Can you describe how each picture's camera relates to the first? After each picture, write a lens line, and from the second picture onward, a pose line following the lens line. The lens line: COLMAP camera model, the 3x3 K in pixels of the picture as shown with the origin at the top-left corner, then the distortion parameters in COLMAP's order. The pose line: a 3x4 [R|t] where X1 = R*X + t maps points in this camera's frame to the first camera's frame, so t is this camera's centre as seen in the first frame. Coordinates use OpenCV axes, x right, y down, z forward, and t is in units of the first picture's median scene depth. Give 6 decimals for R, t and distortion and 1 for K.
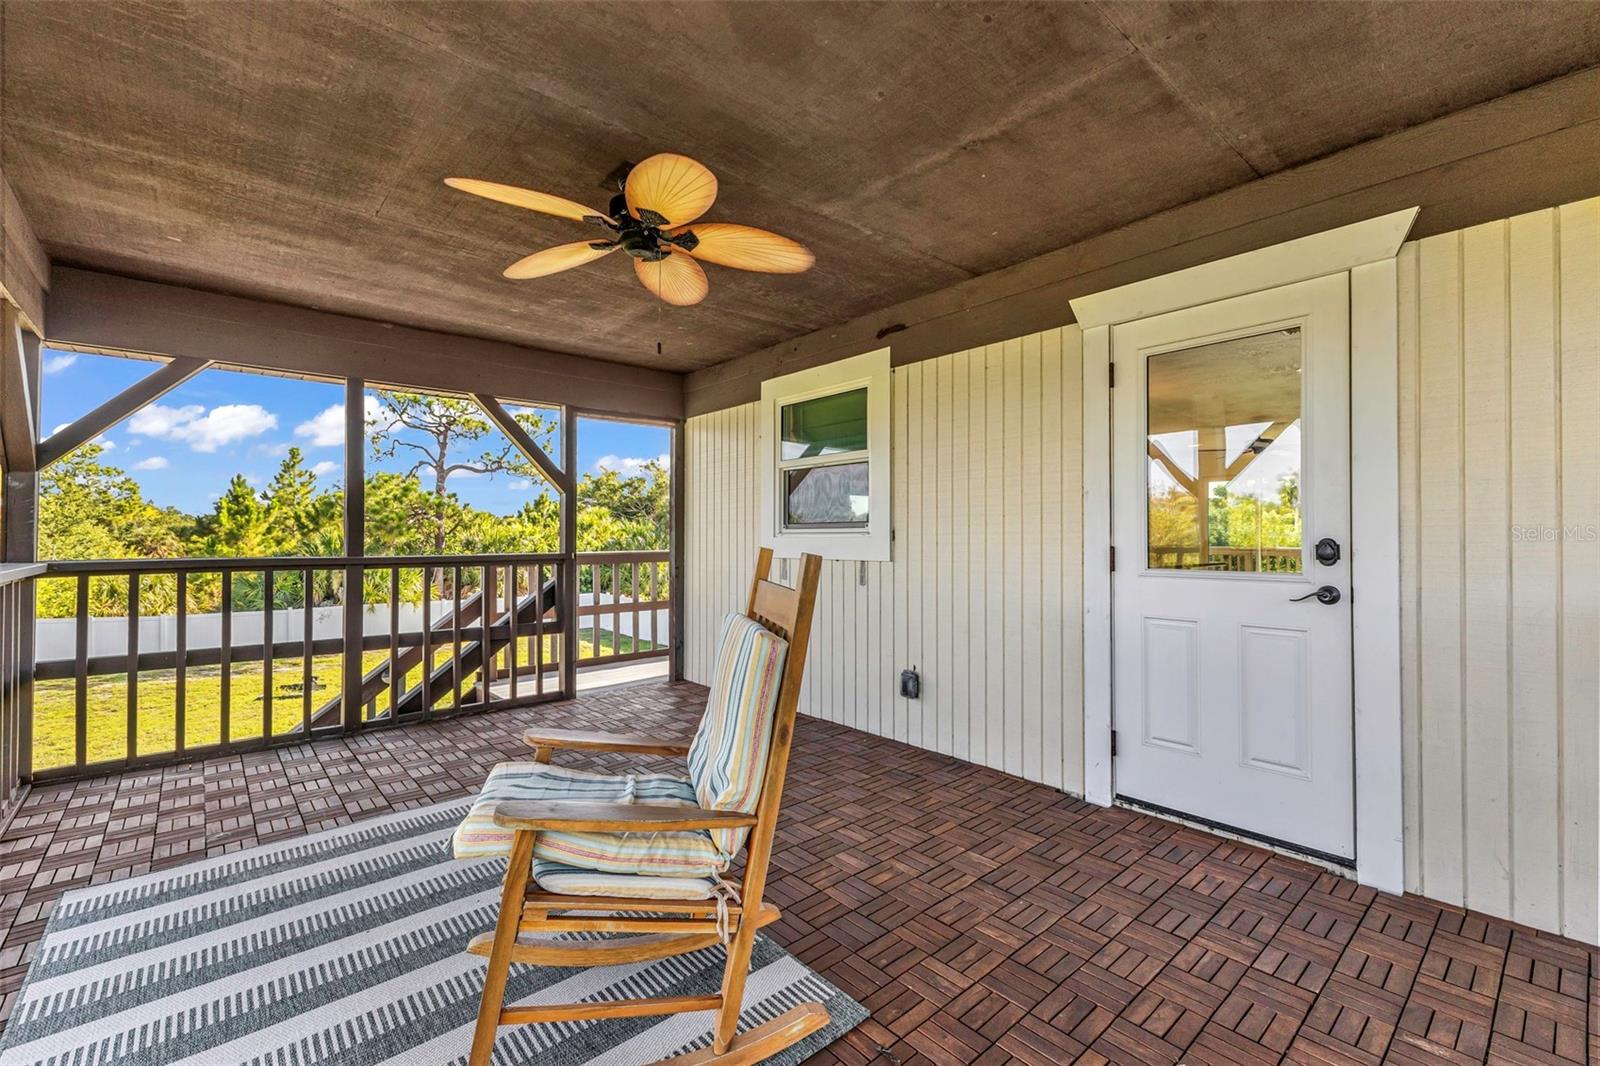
lens RADIAL K [[696.4, 0, 796.0], [0, 696.4, 533.0], [0, 0, 1]] dist [0.009862, 0.000273]
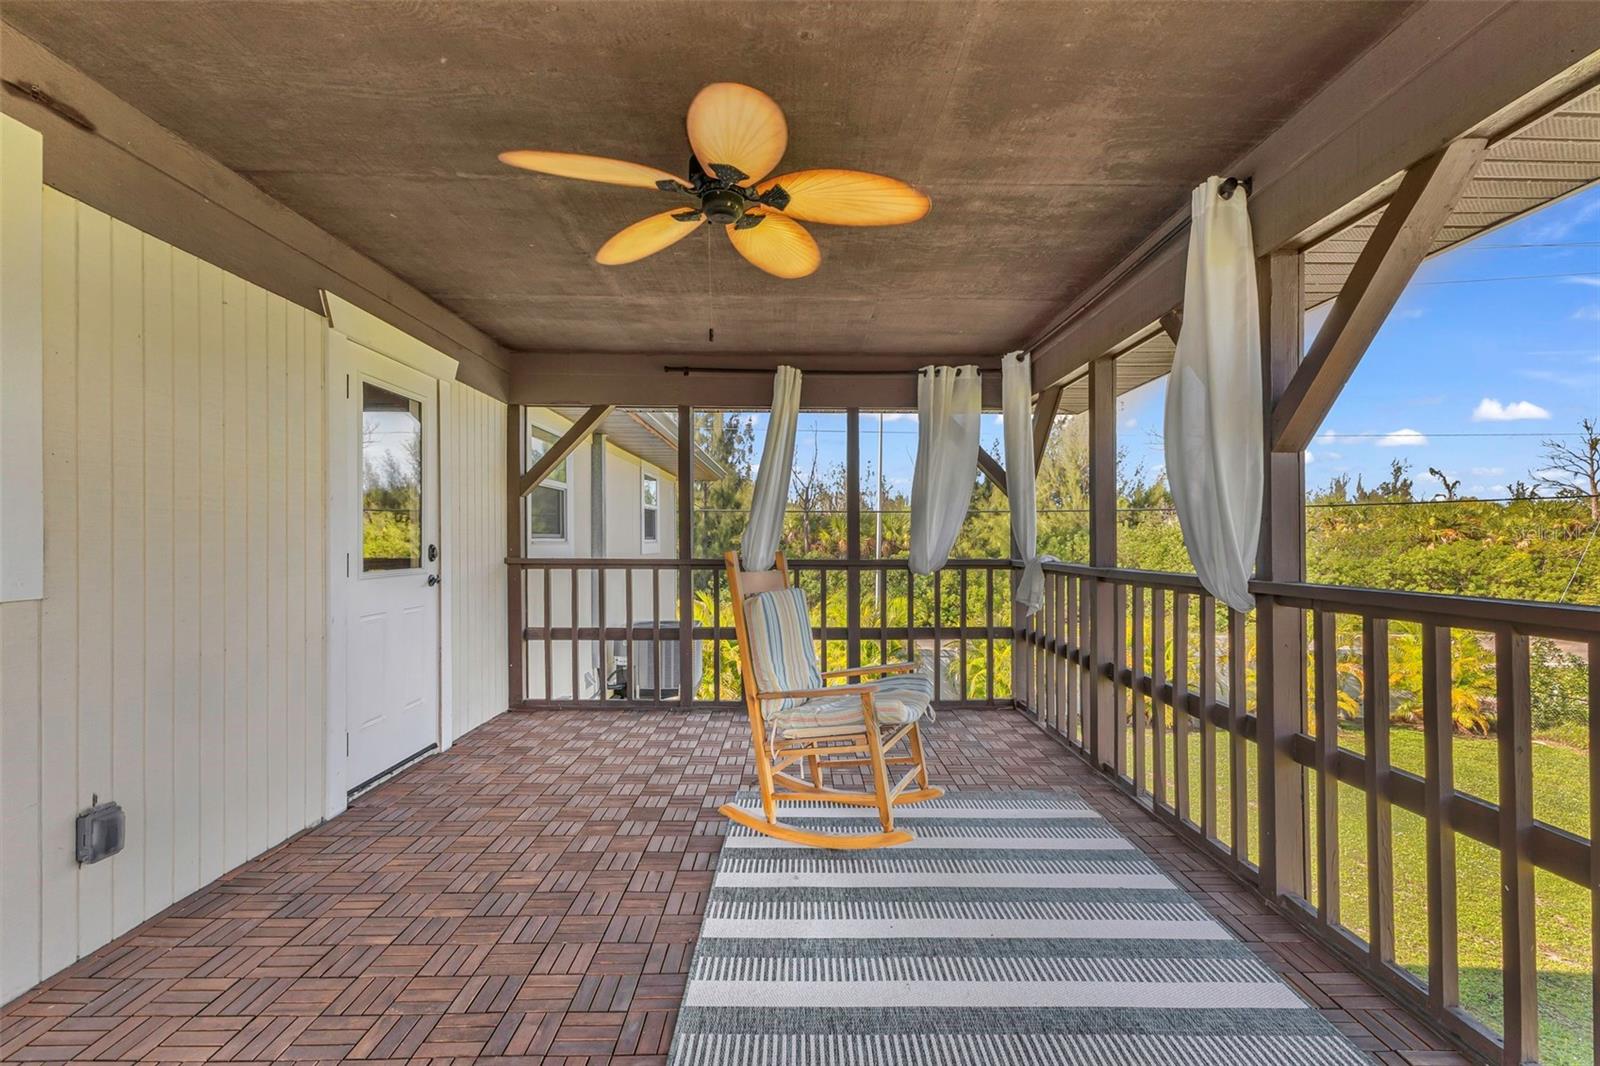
lens RADIAL K [[692.6, 0, 800.0], [0, 692.6, 533.0], [0, 0, 1]] dist [0.097844, 0.000057]
pose [[-0.753648, 0.007456, 0.657236, -0.773334], [-0.005071, 0.999840, -0.017158, 0.004091], [-0.657258, -0.016264, -0.753490, 1.405406]]
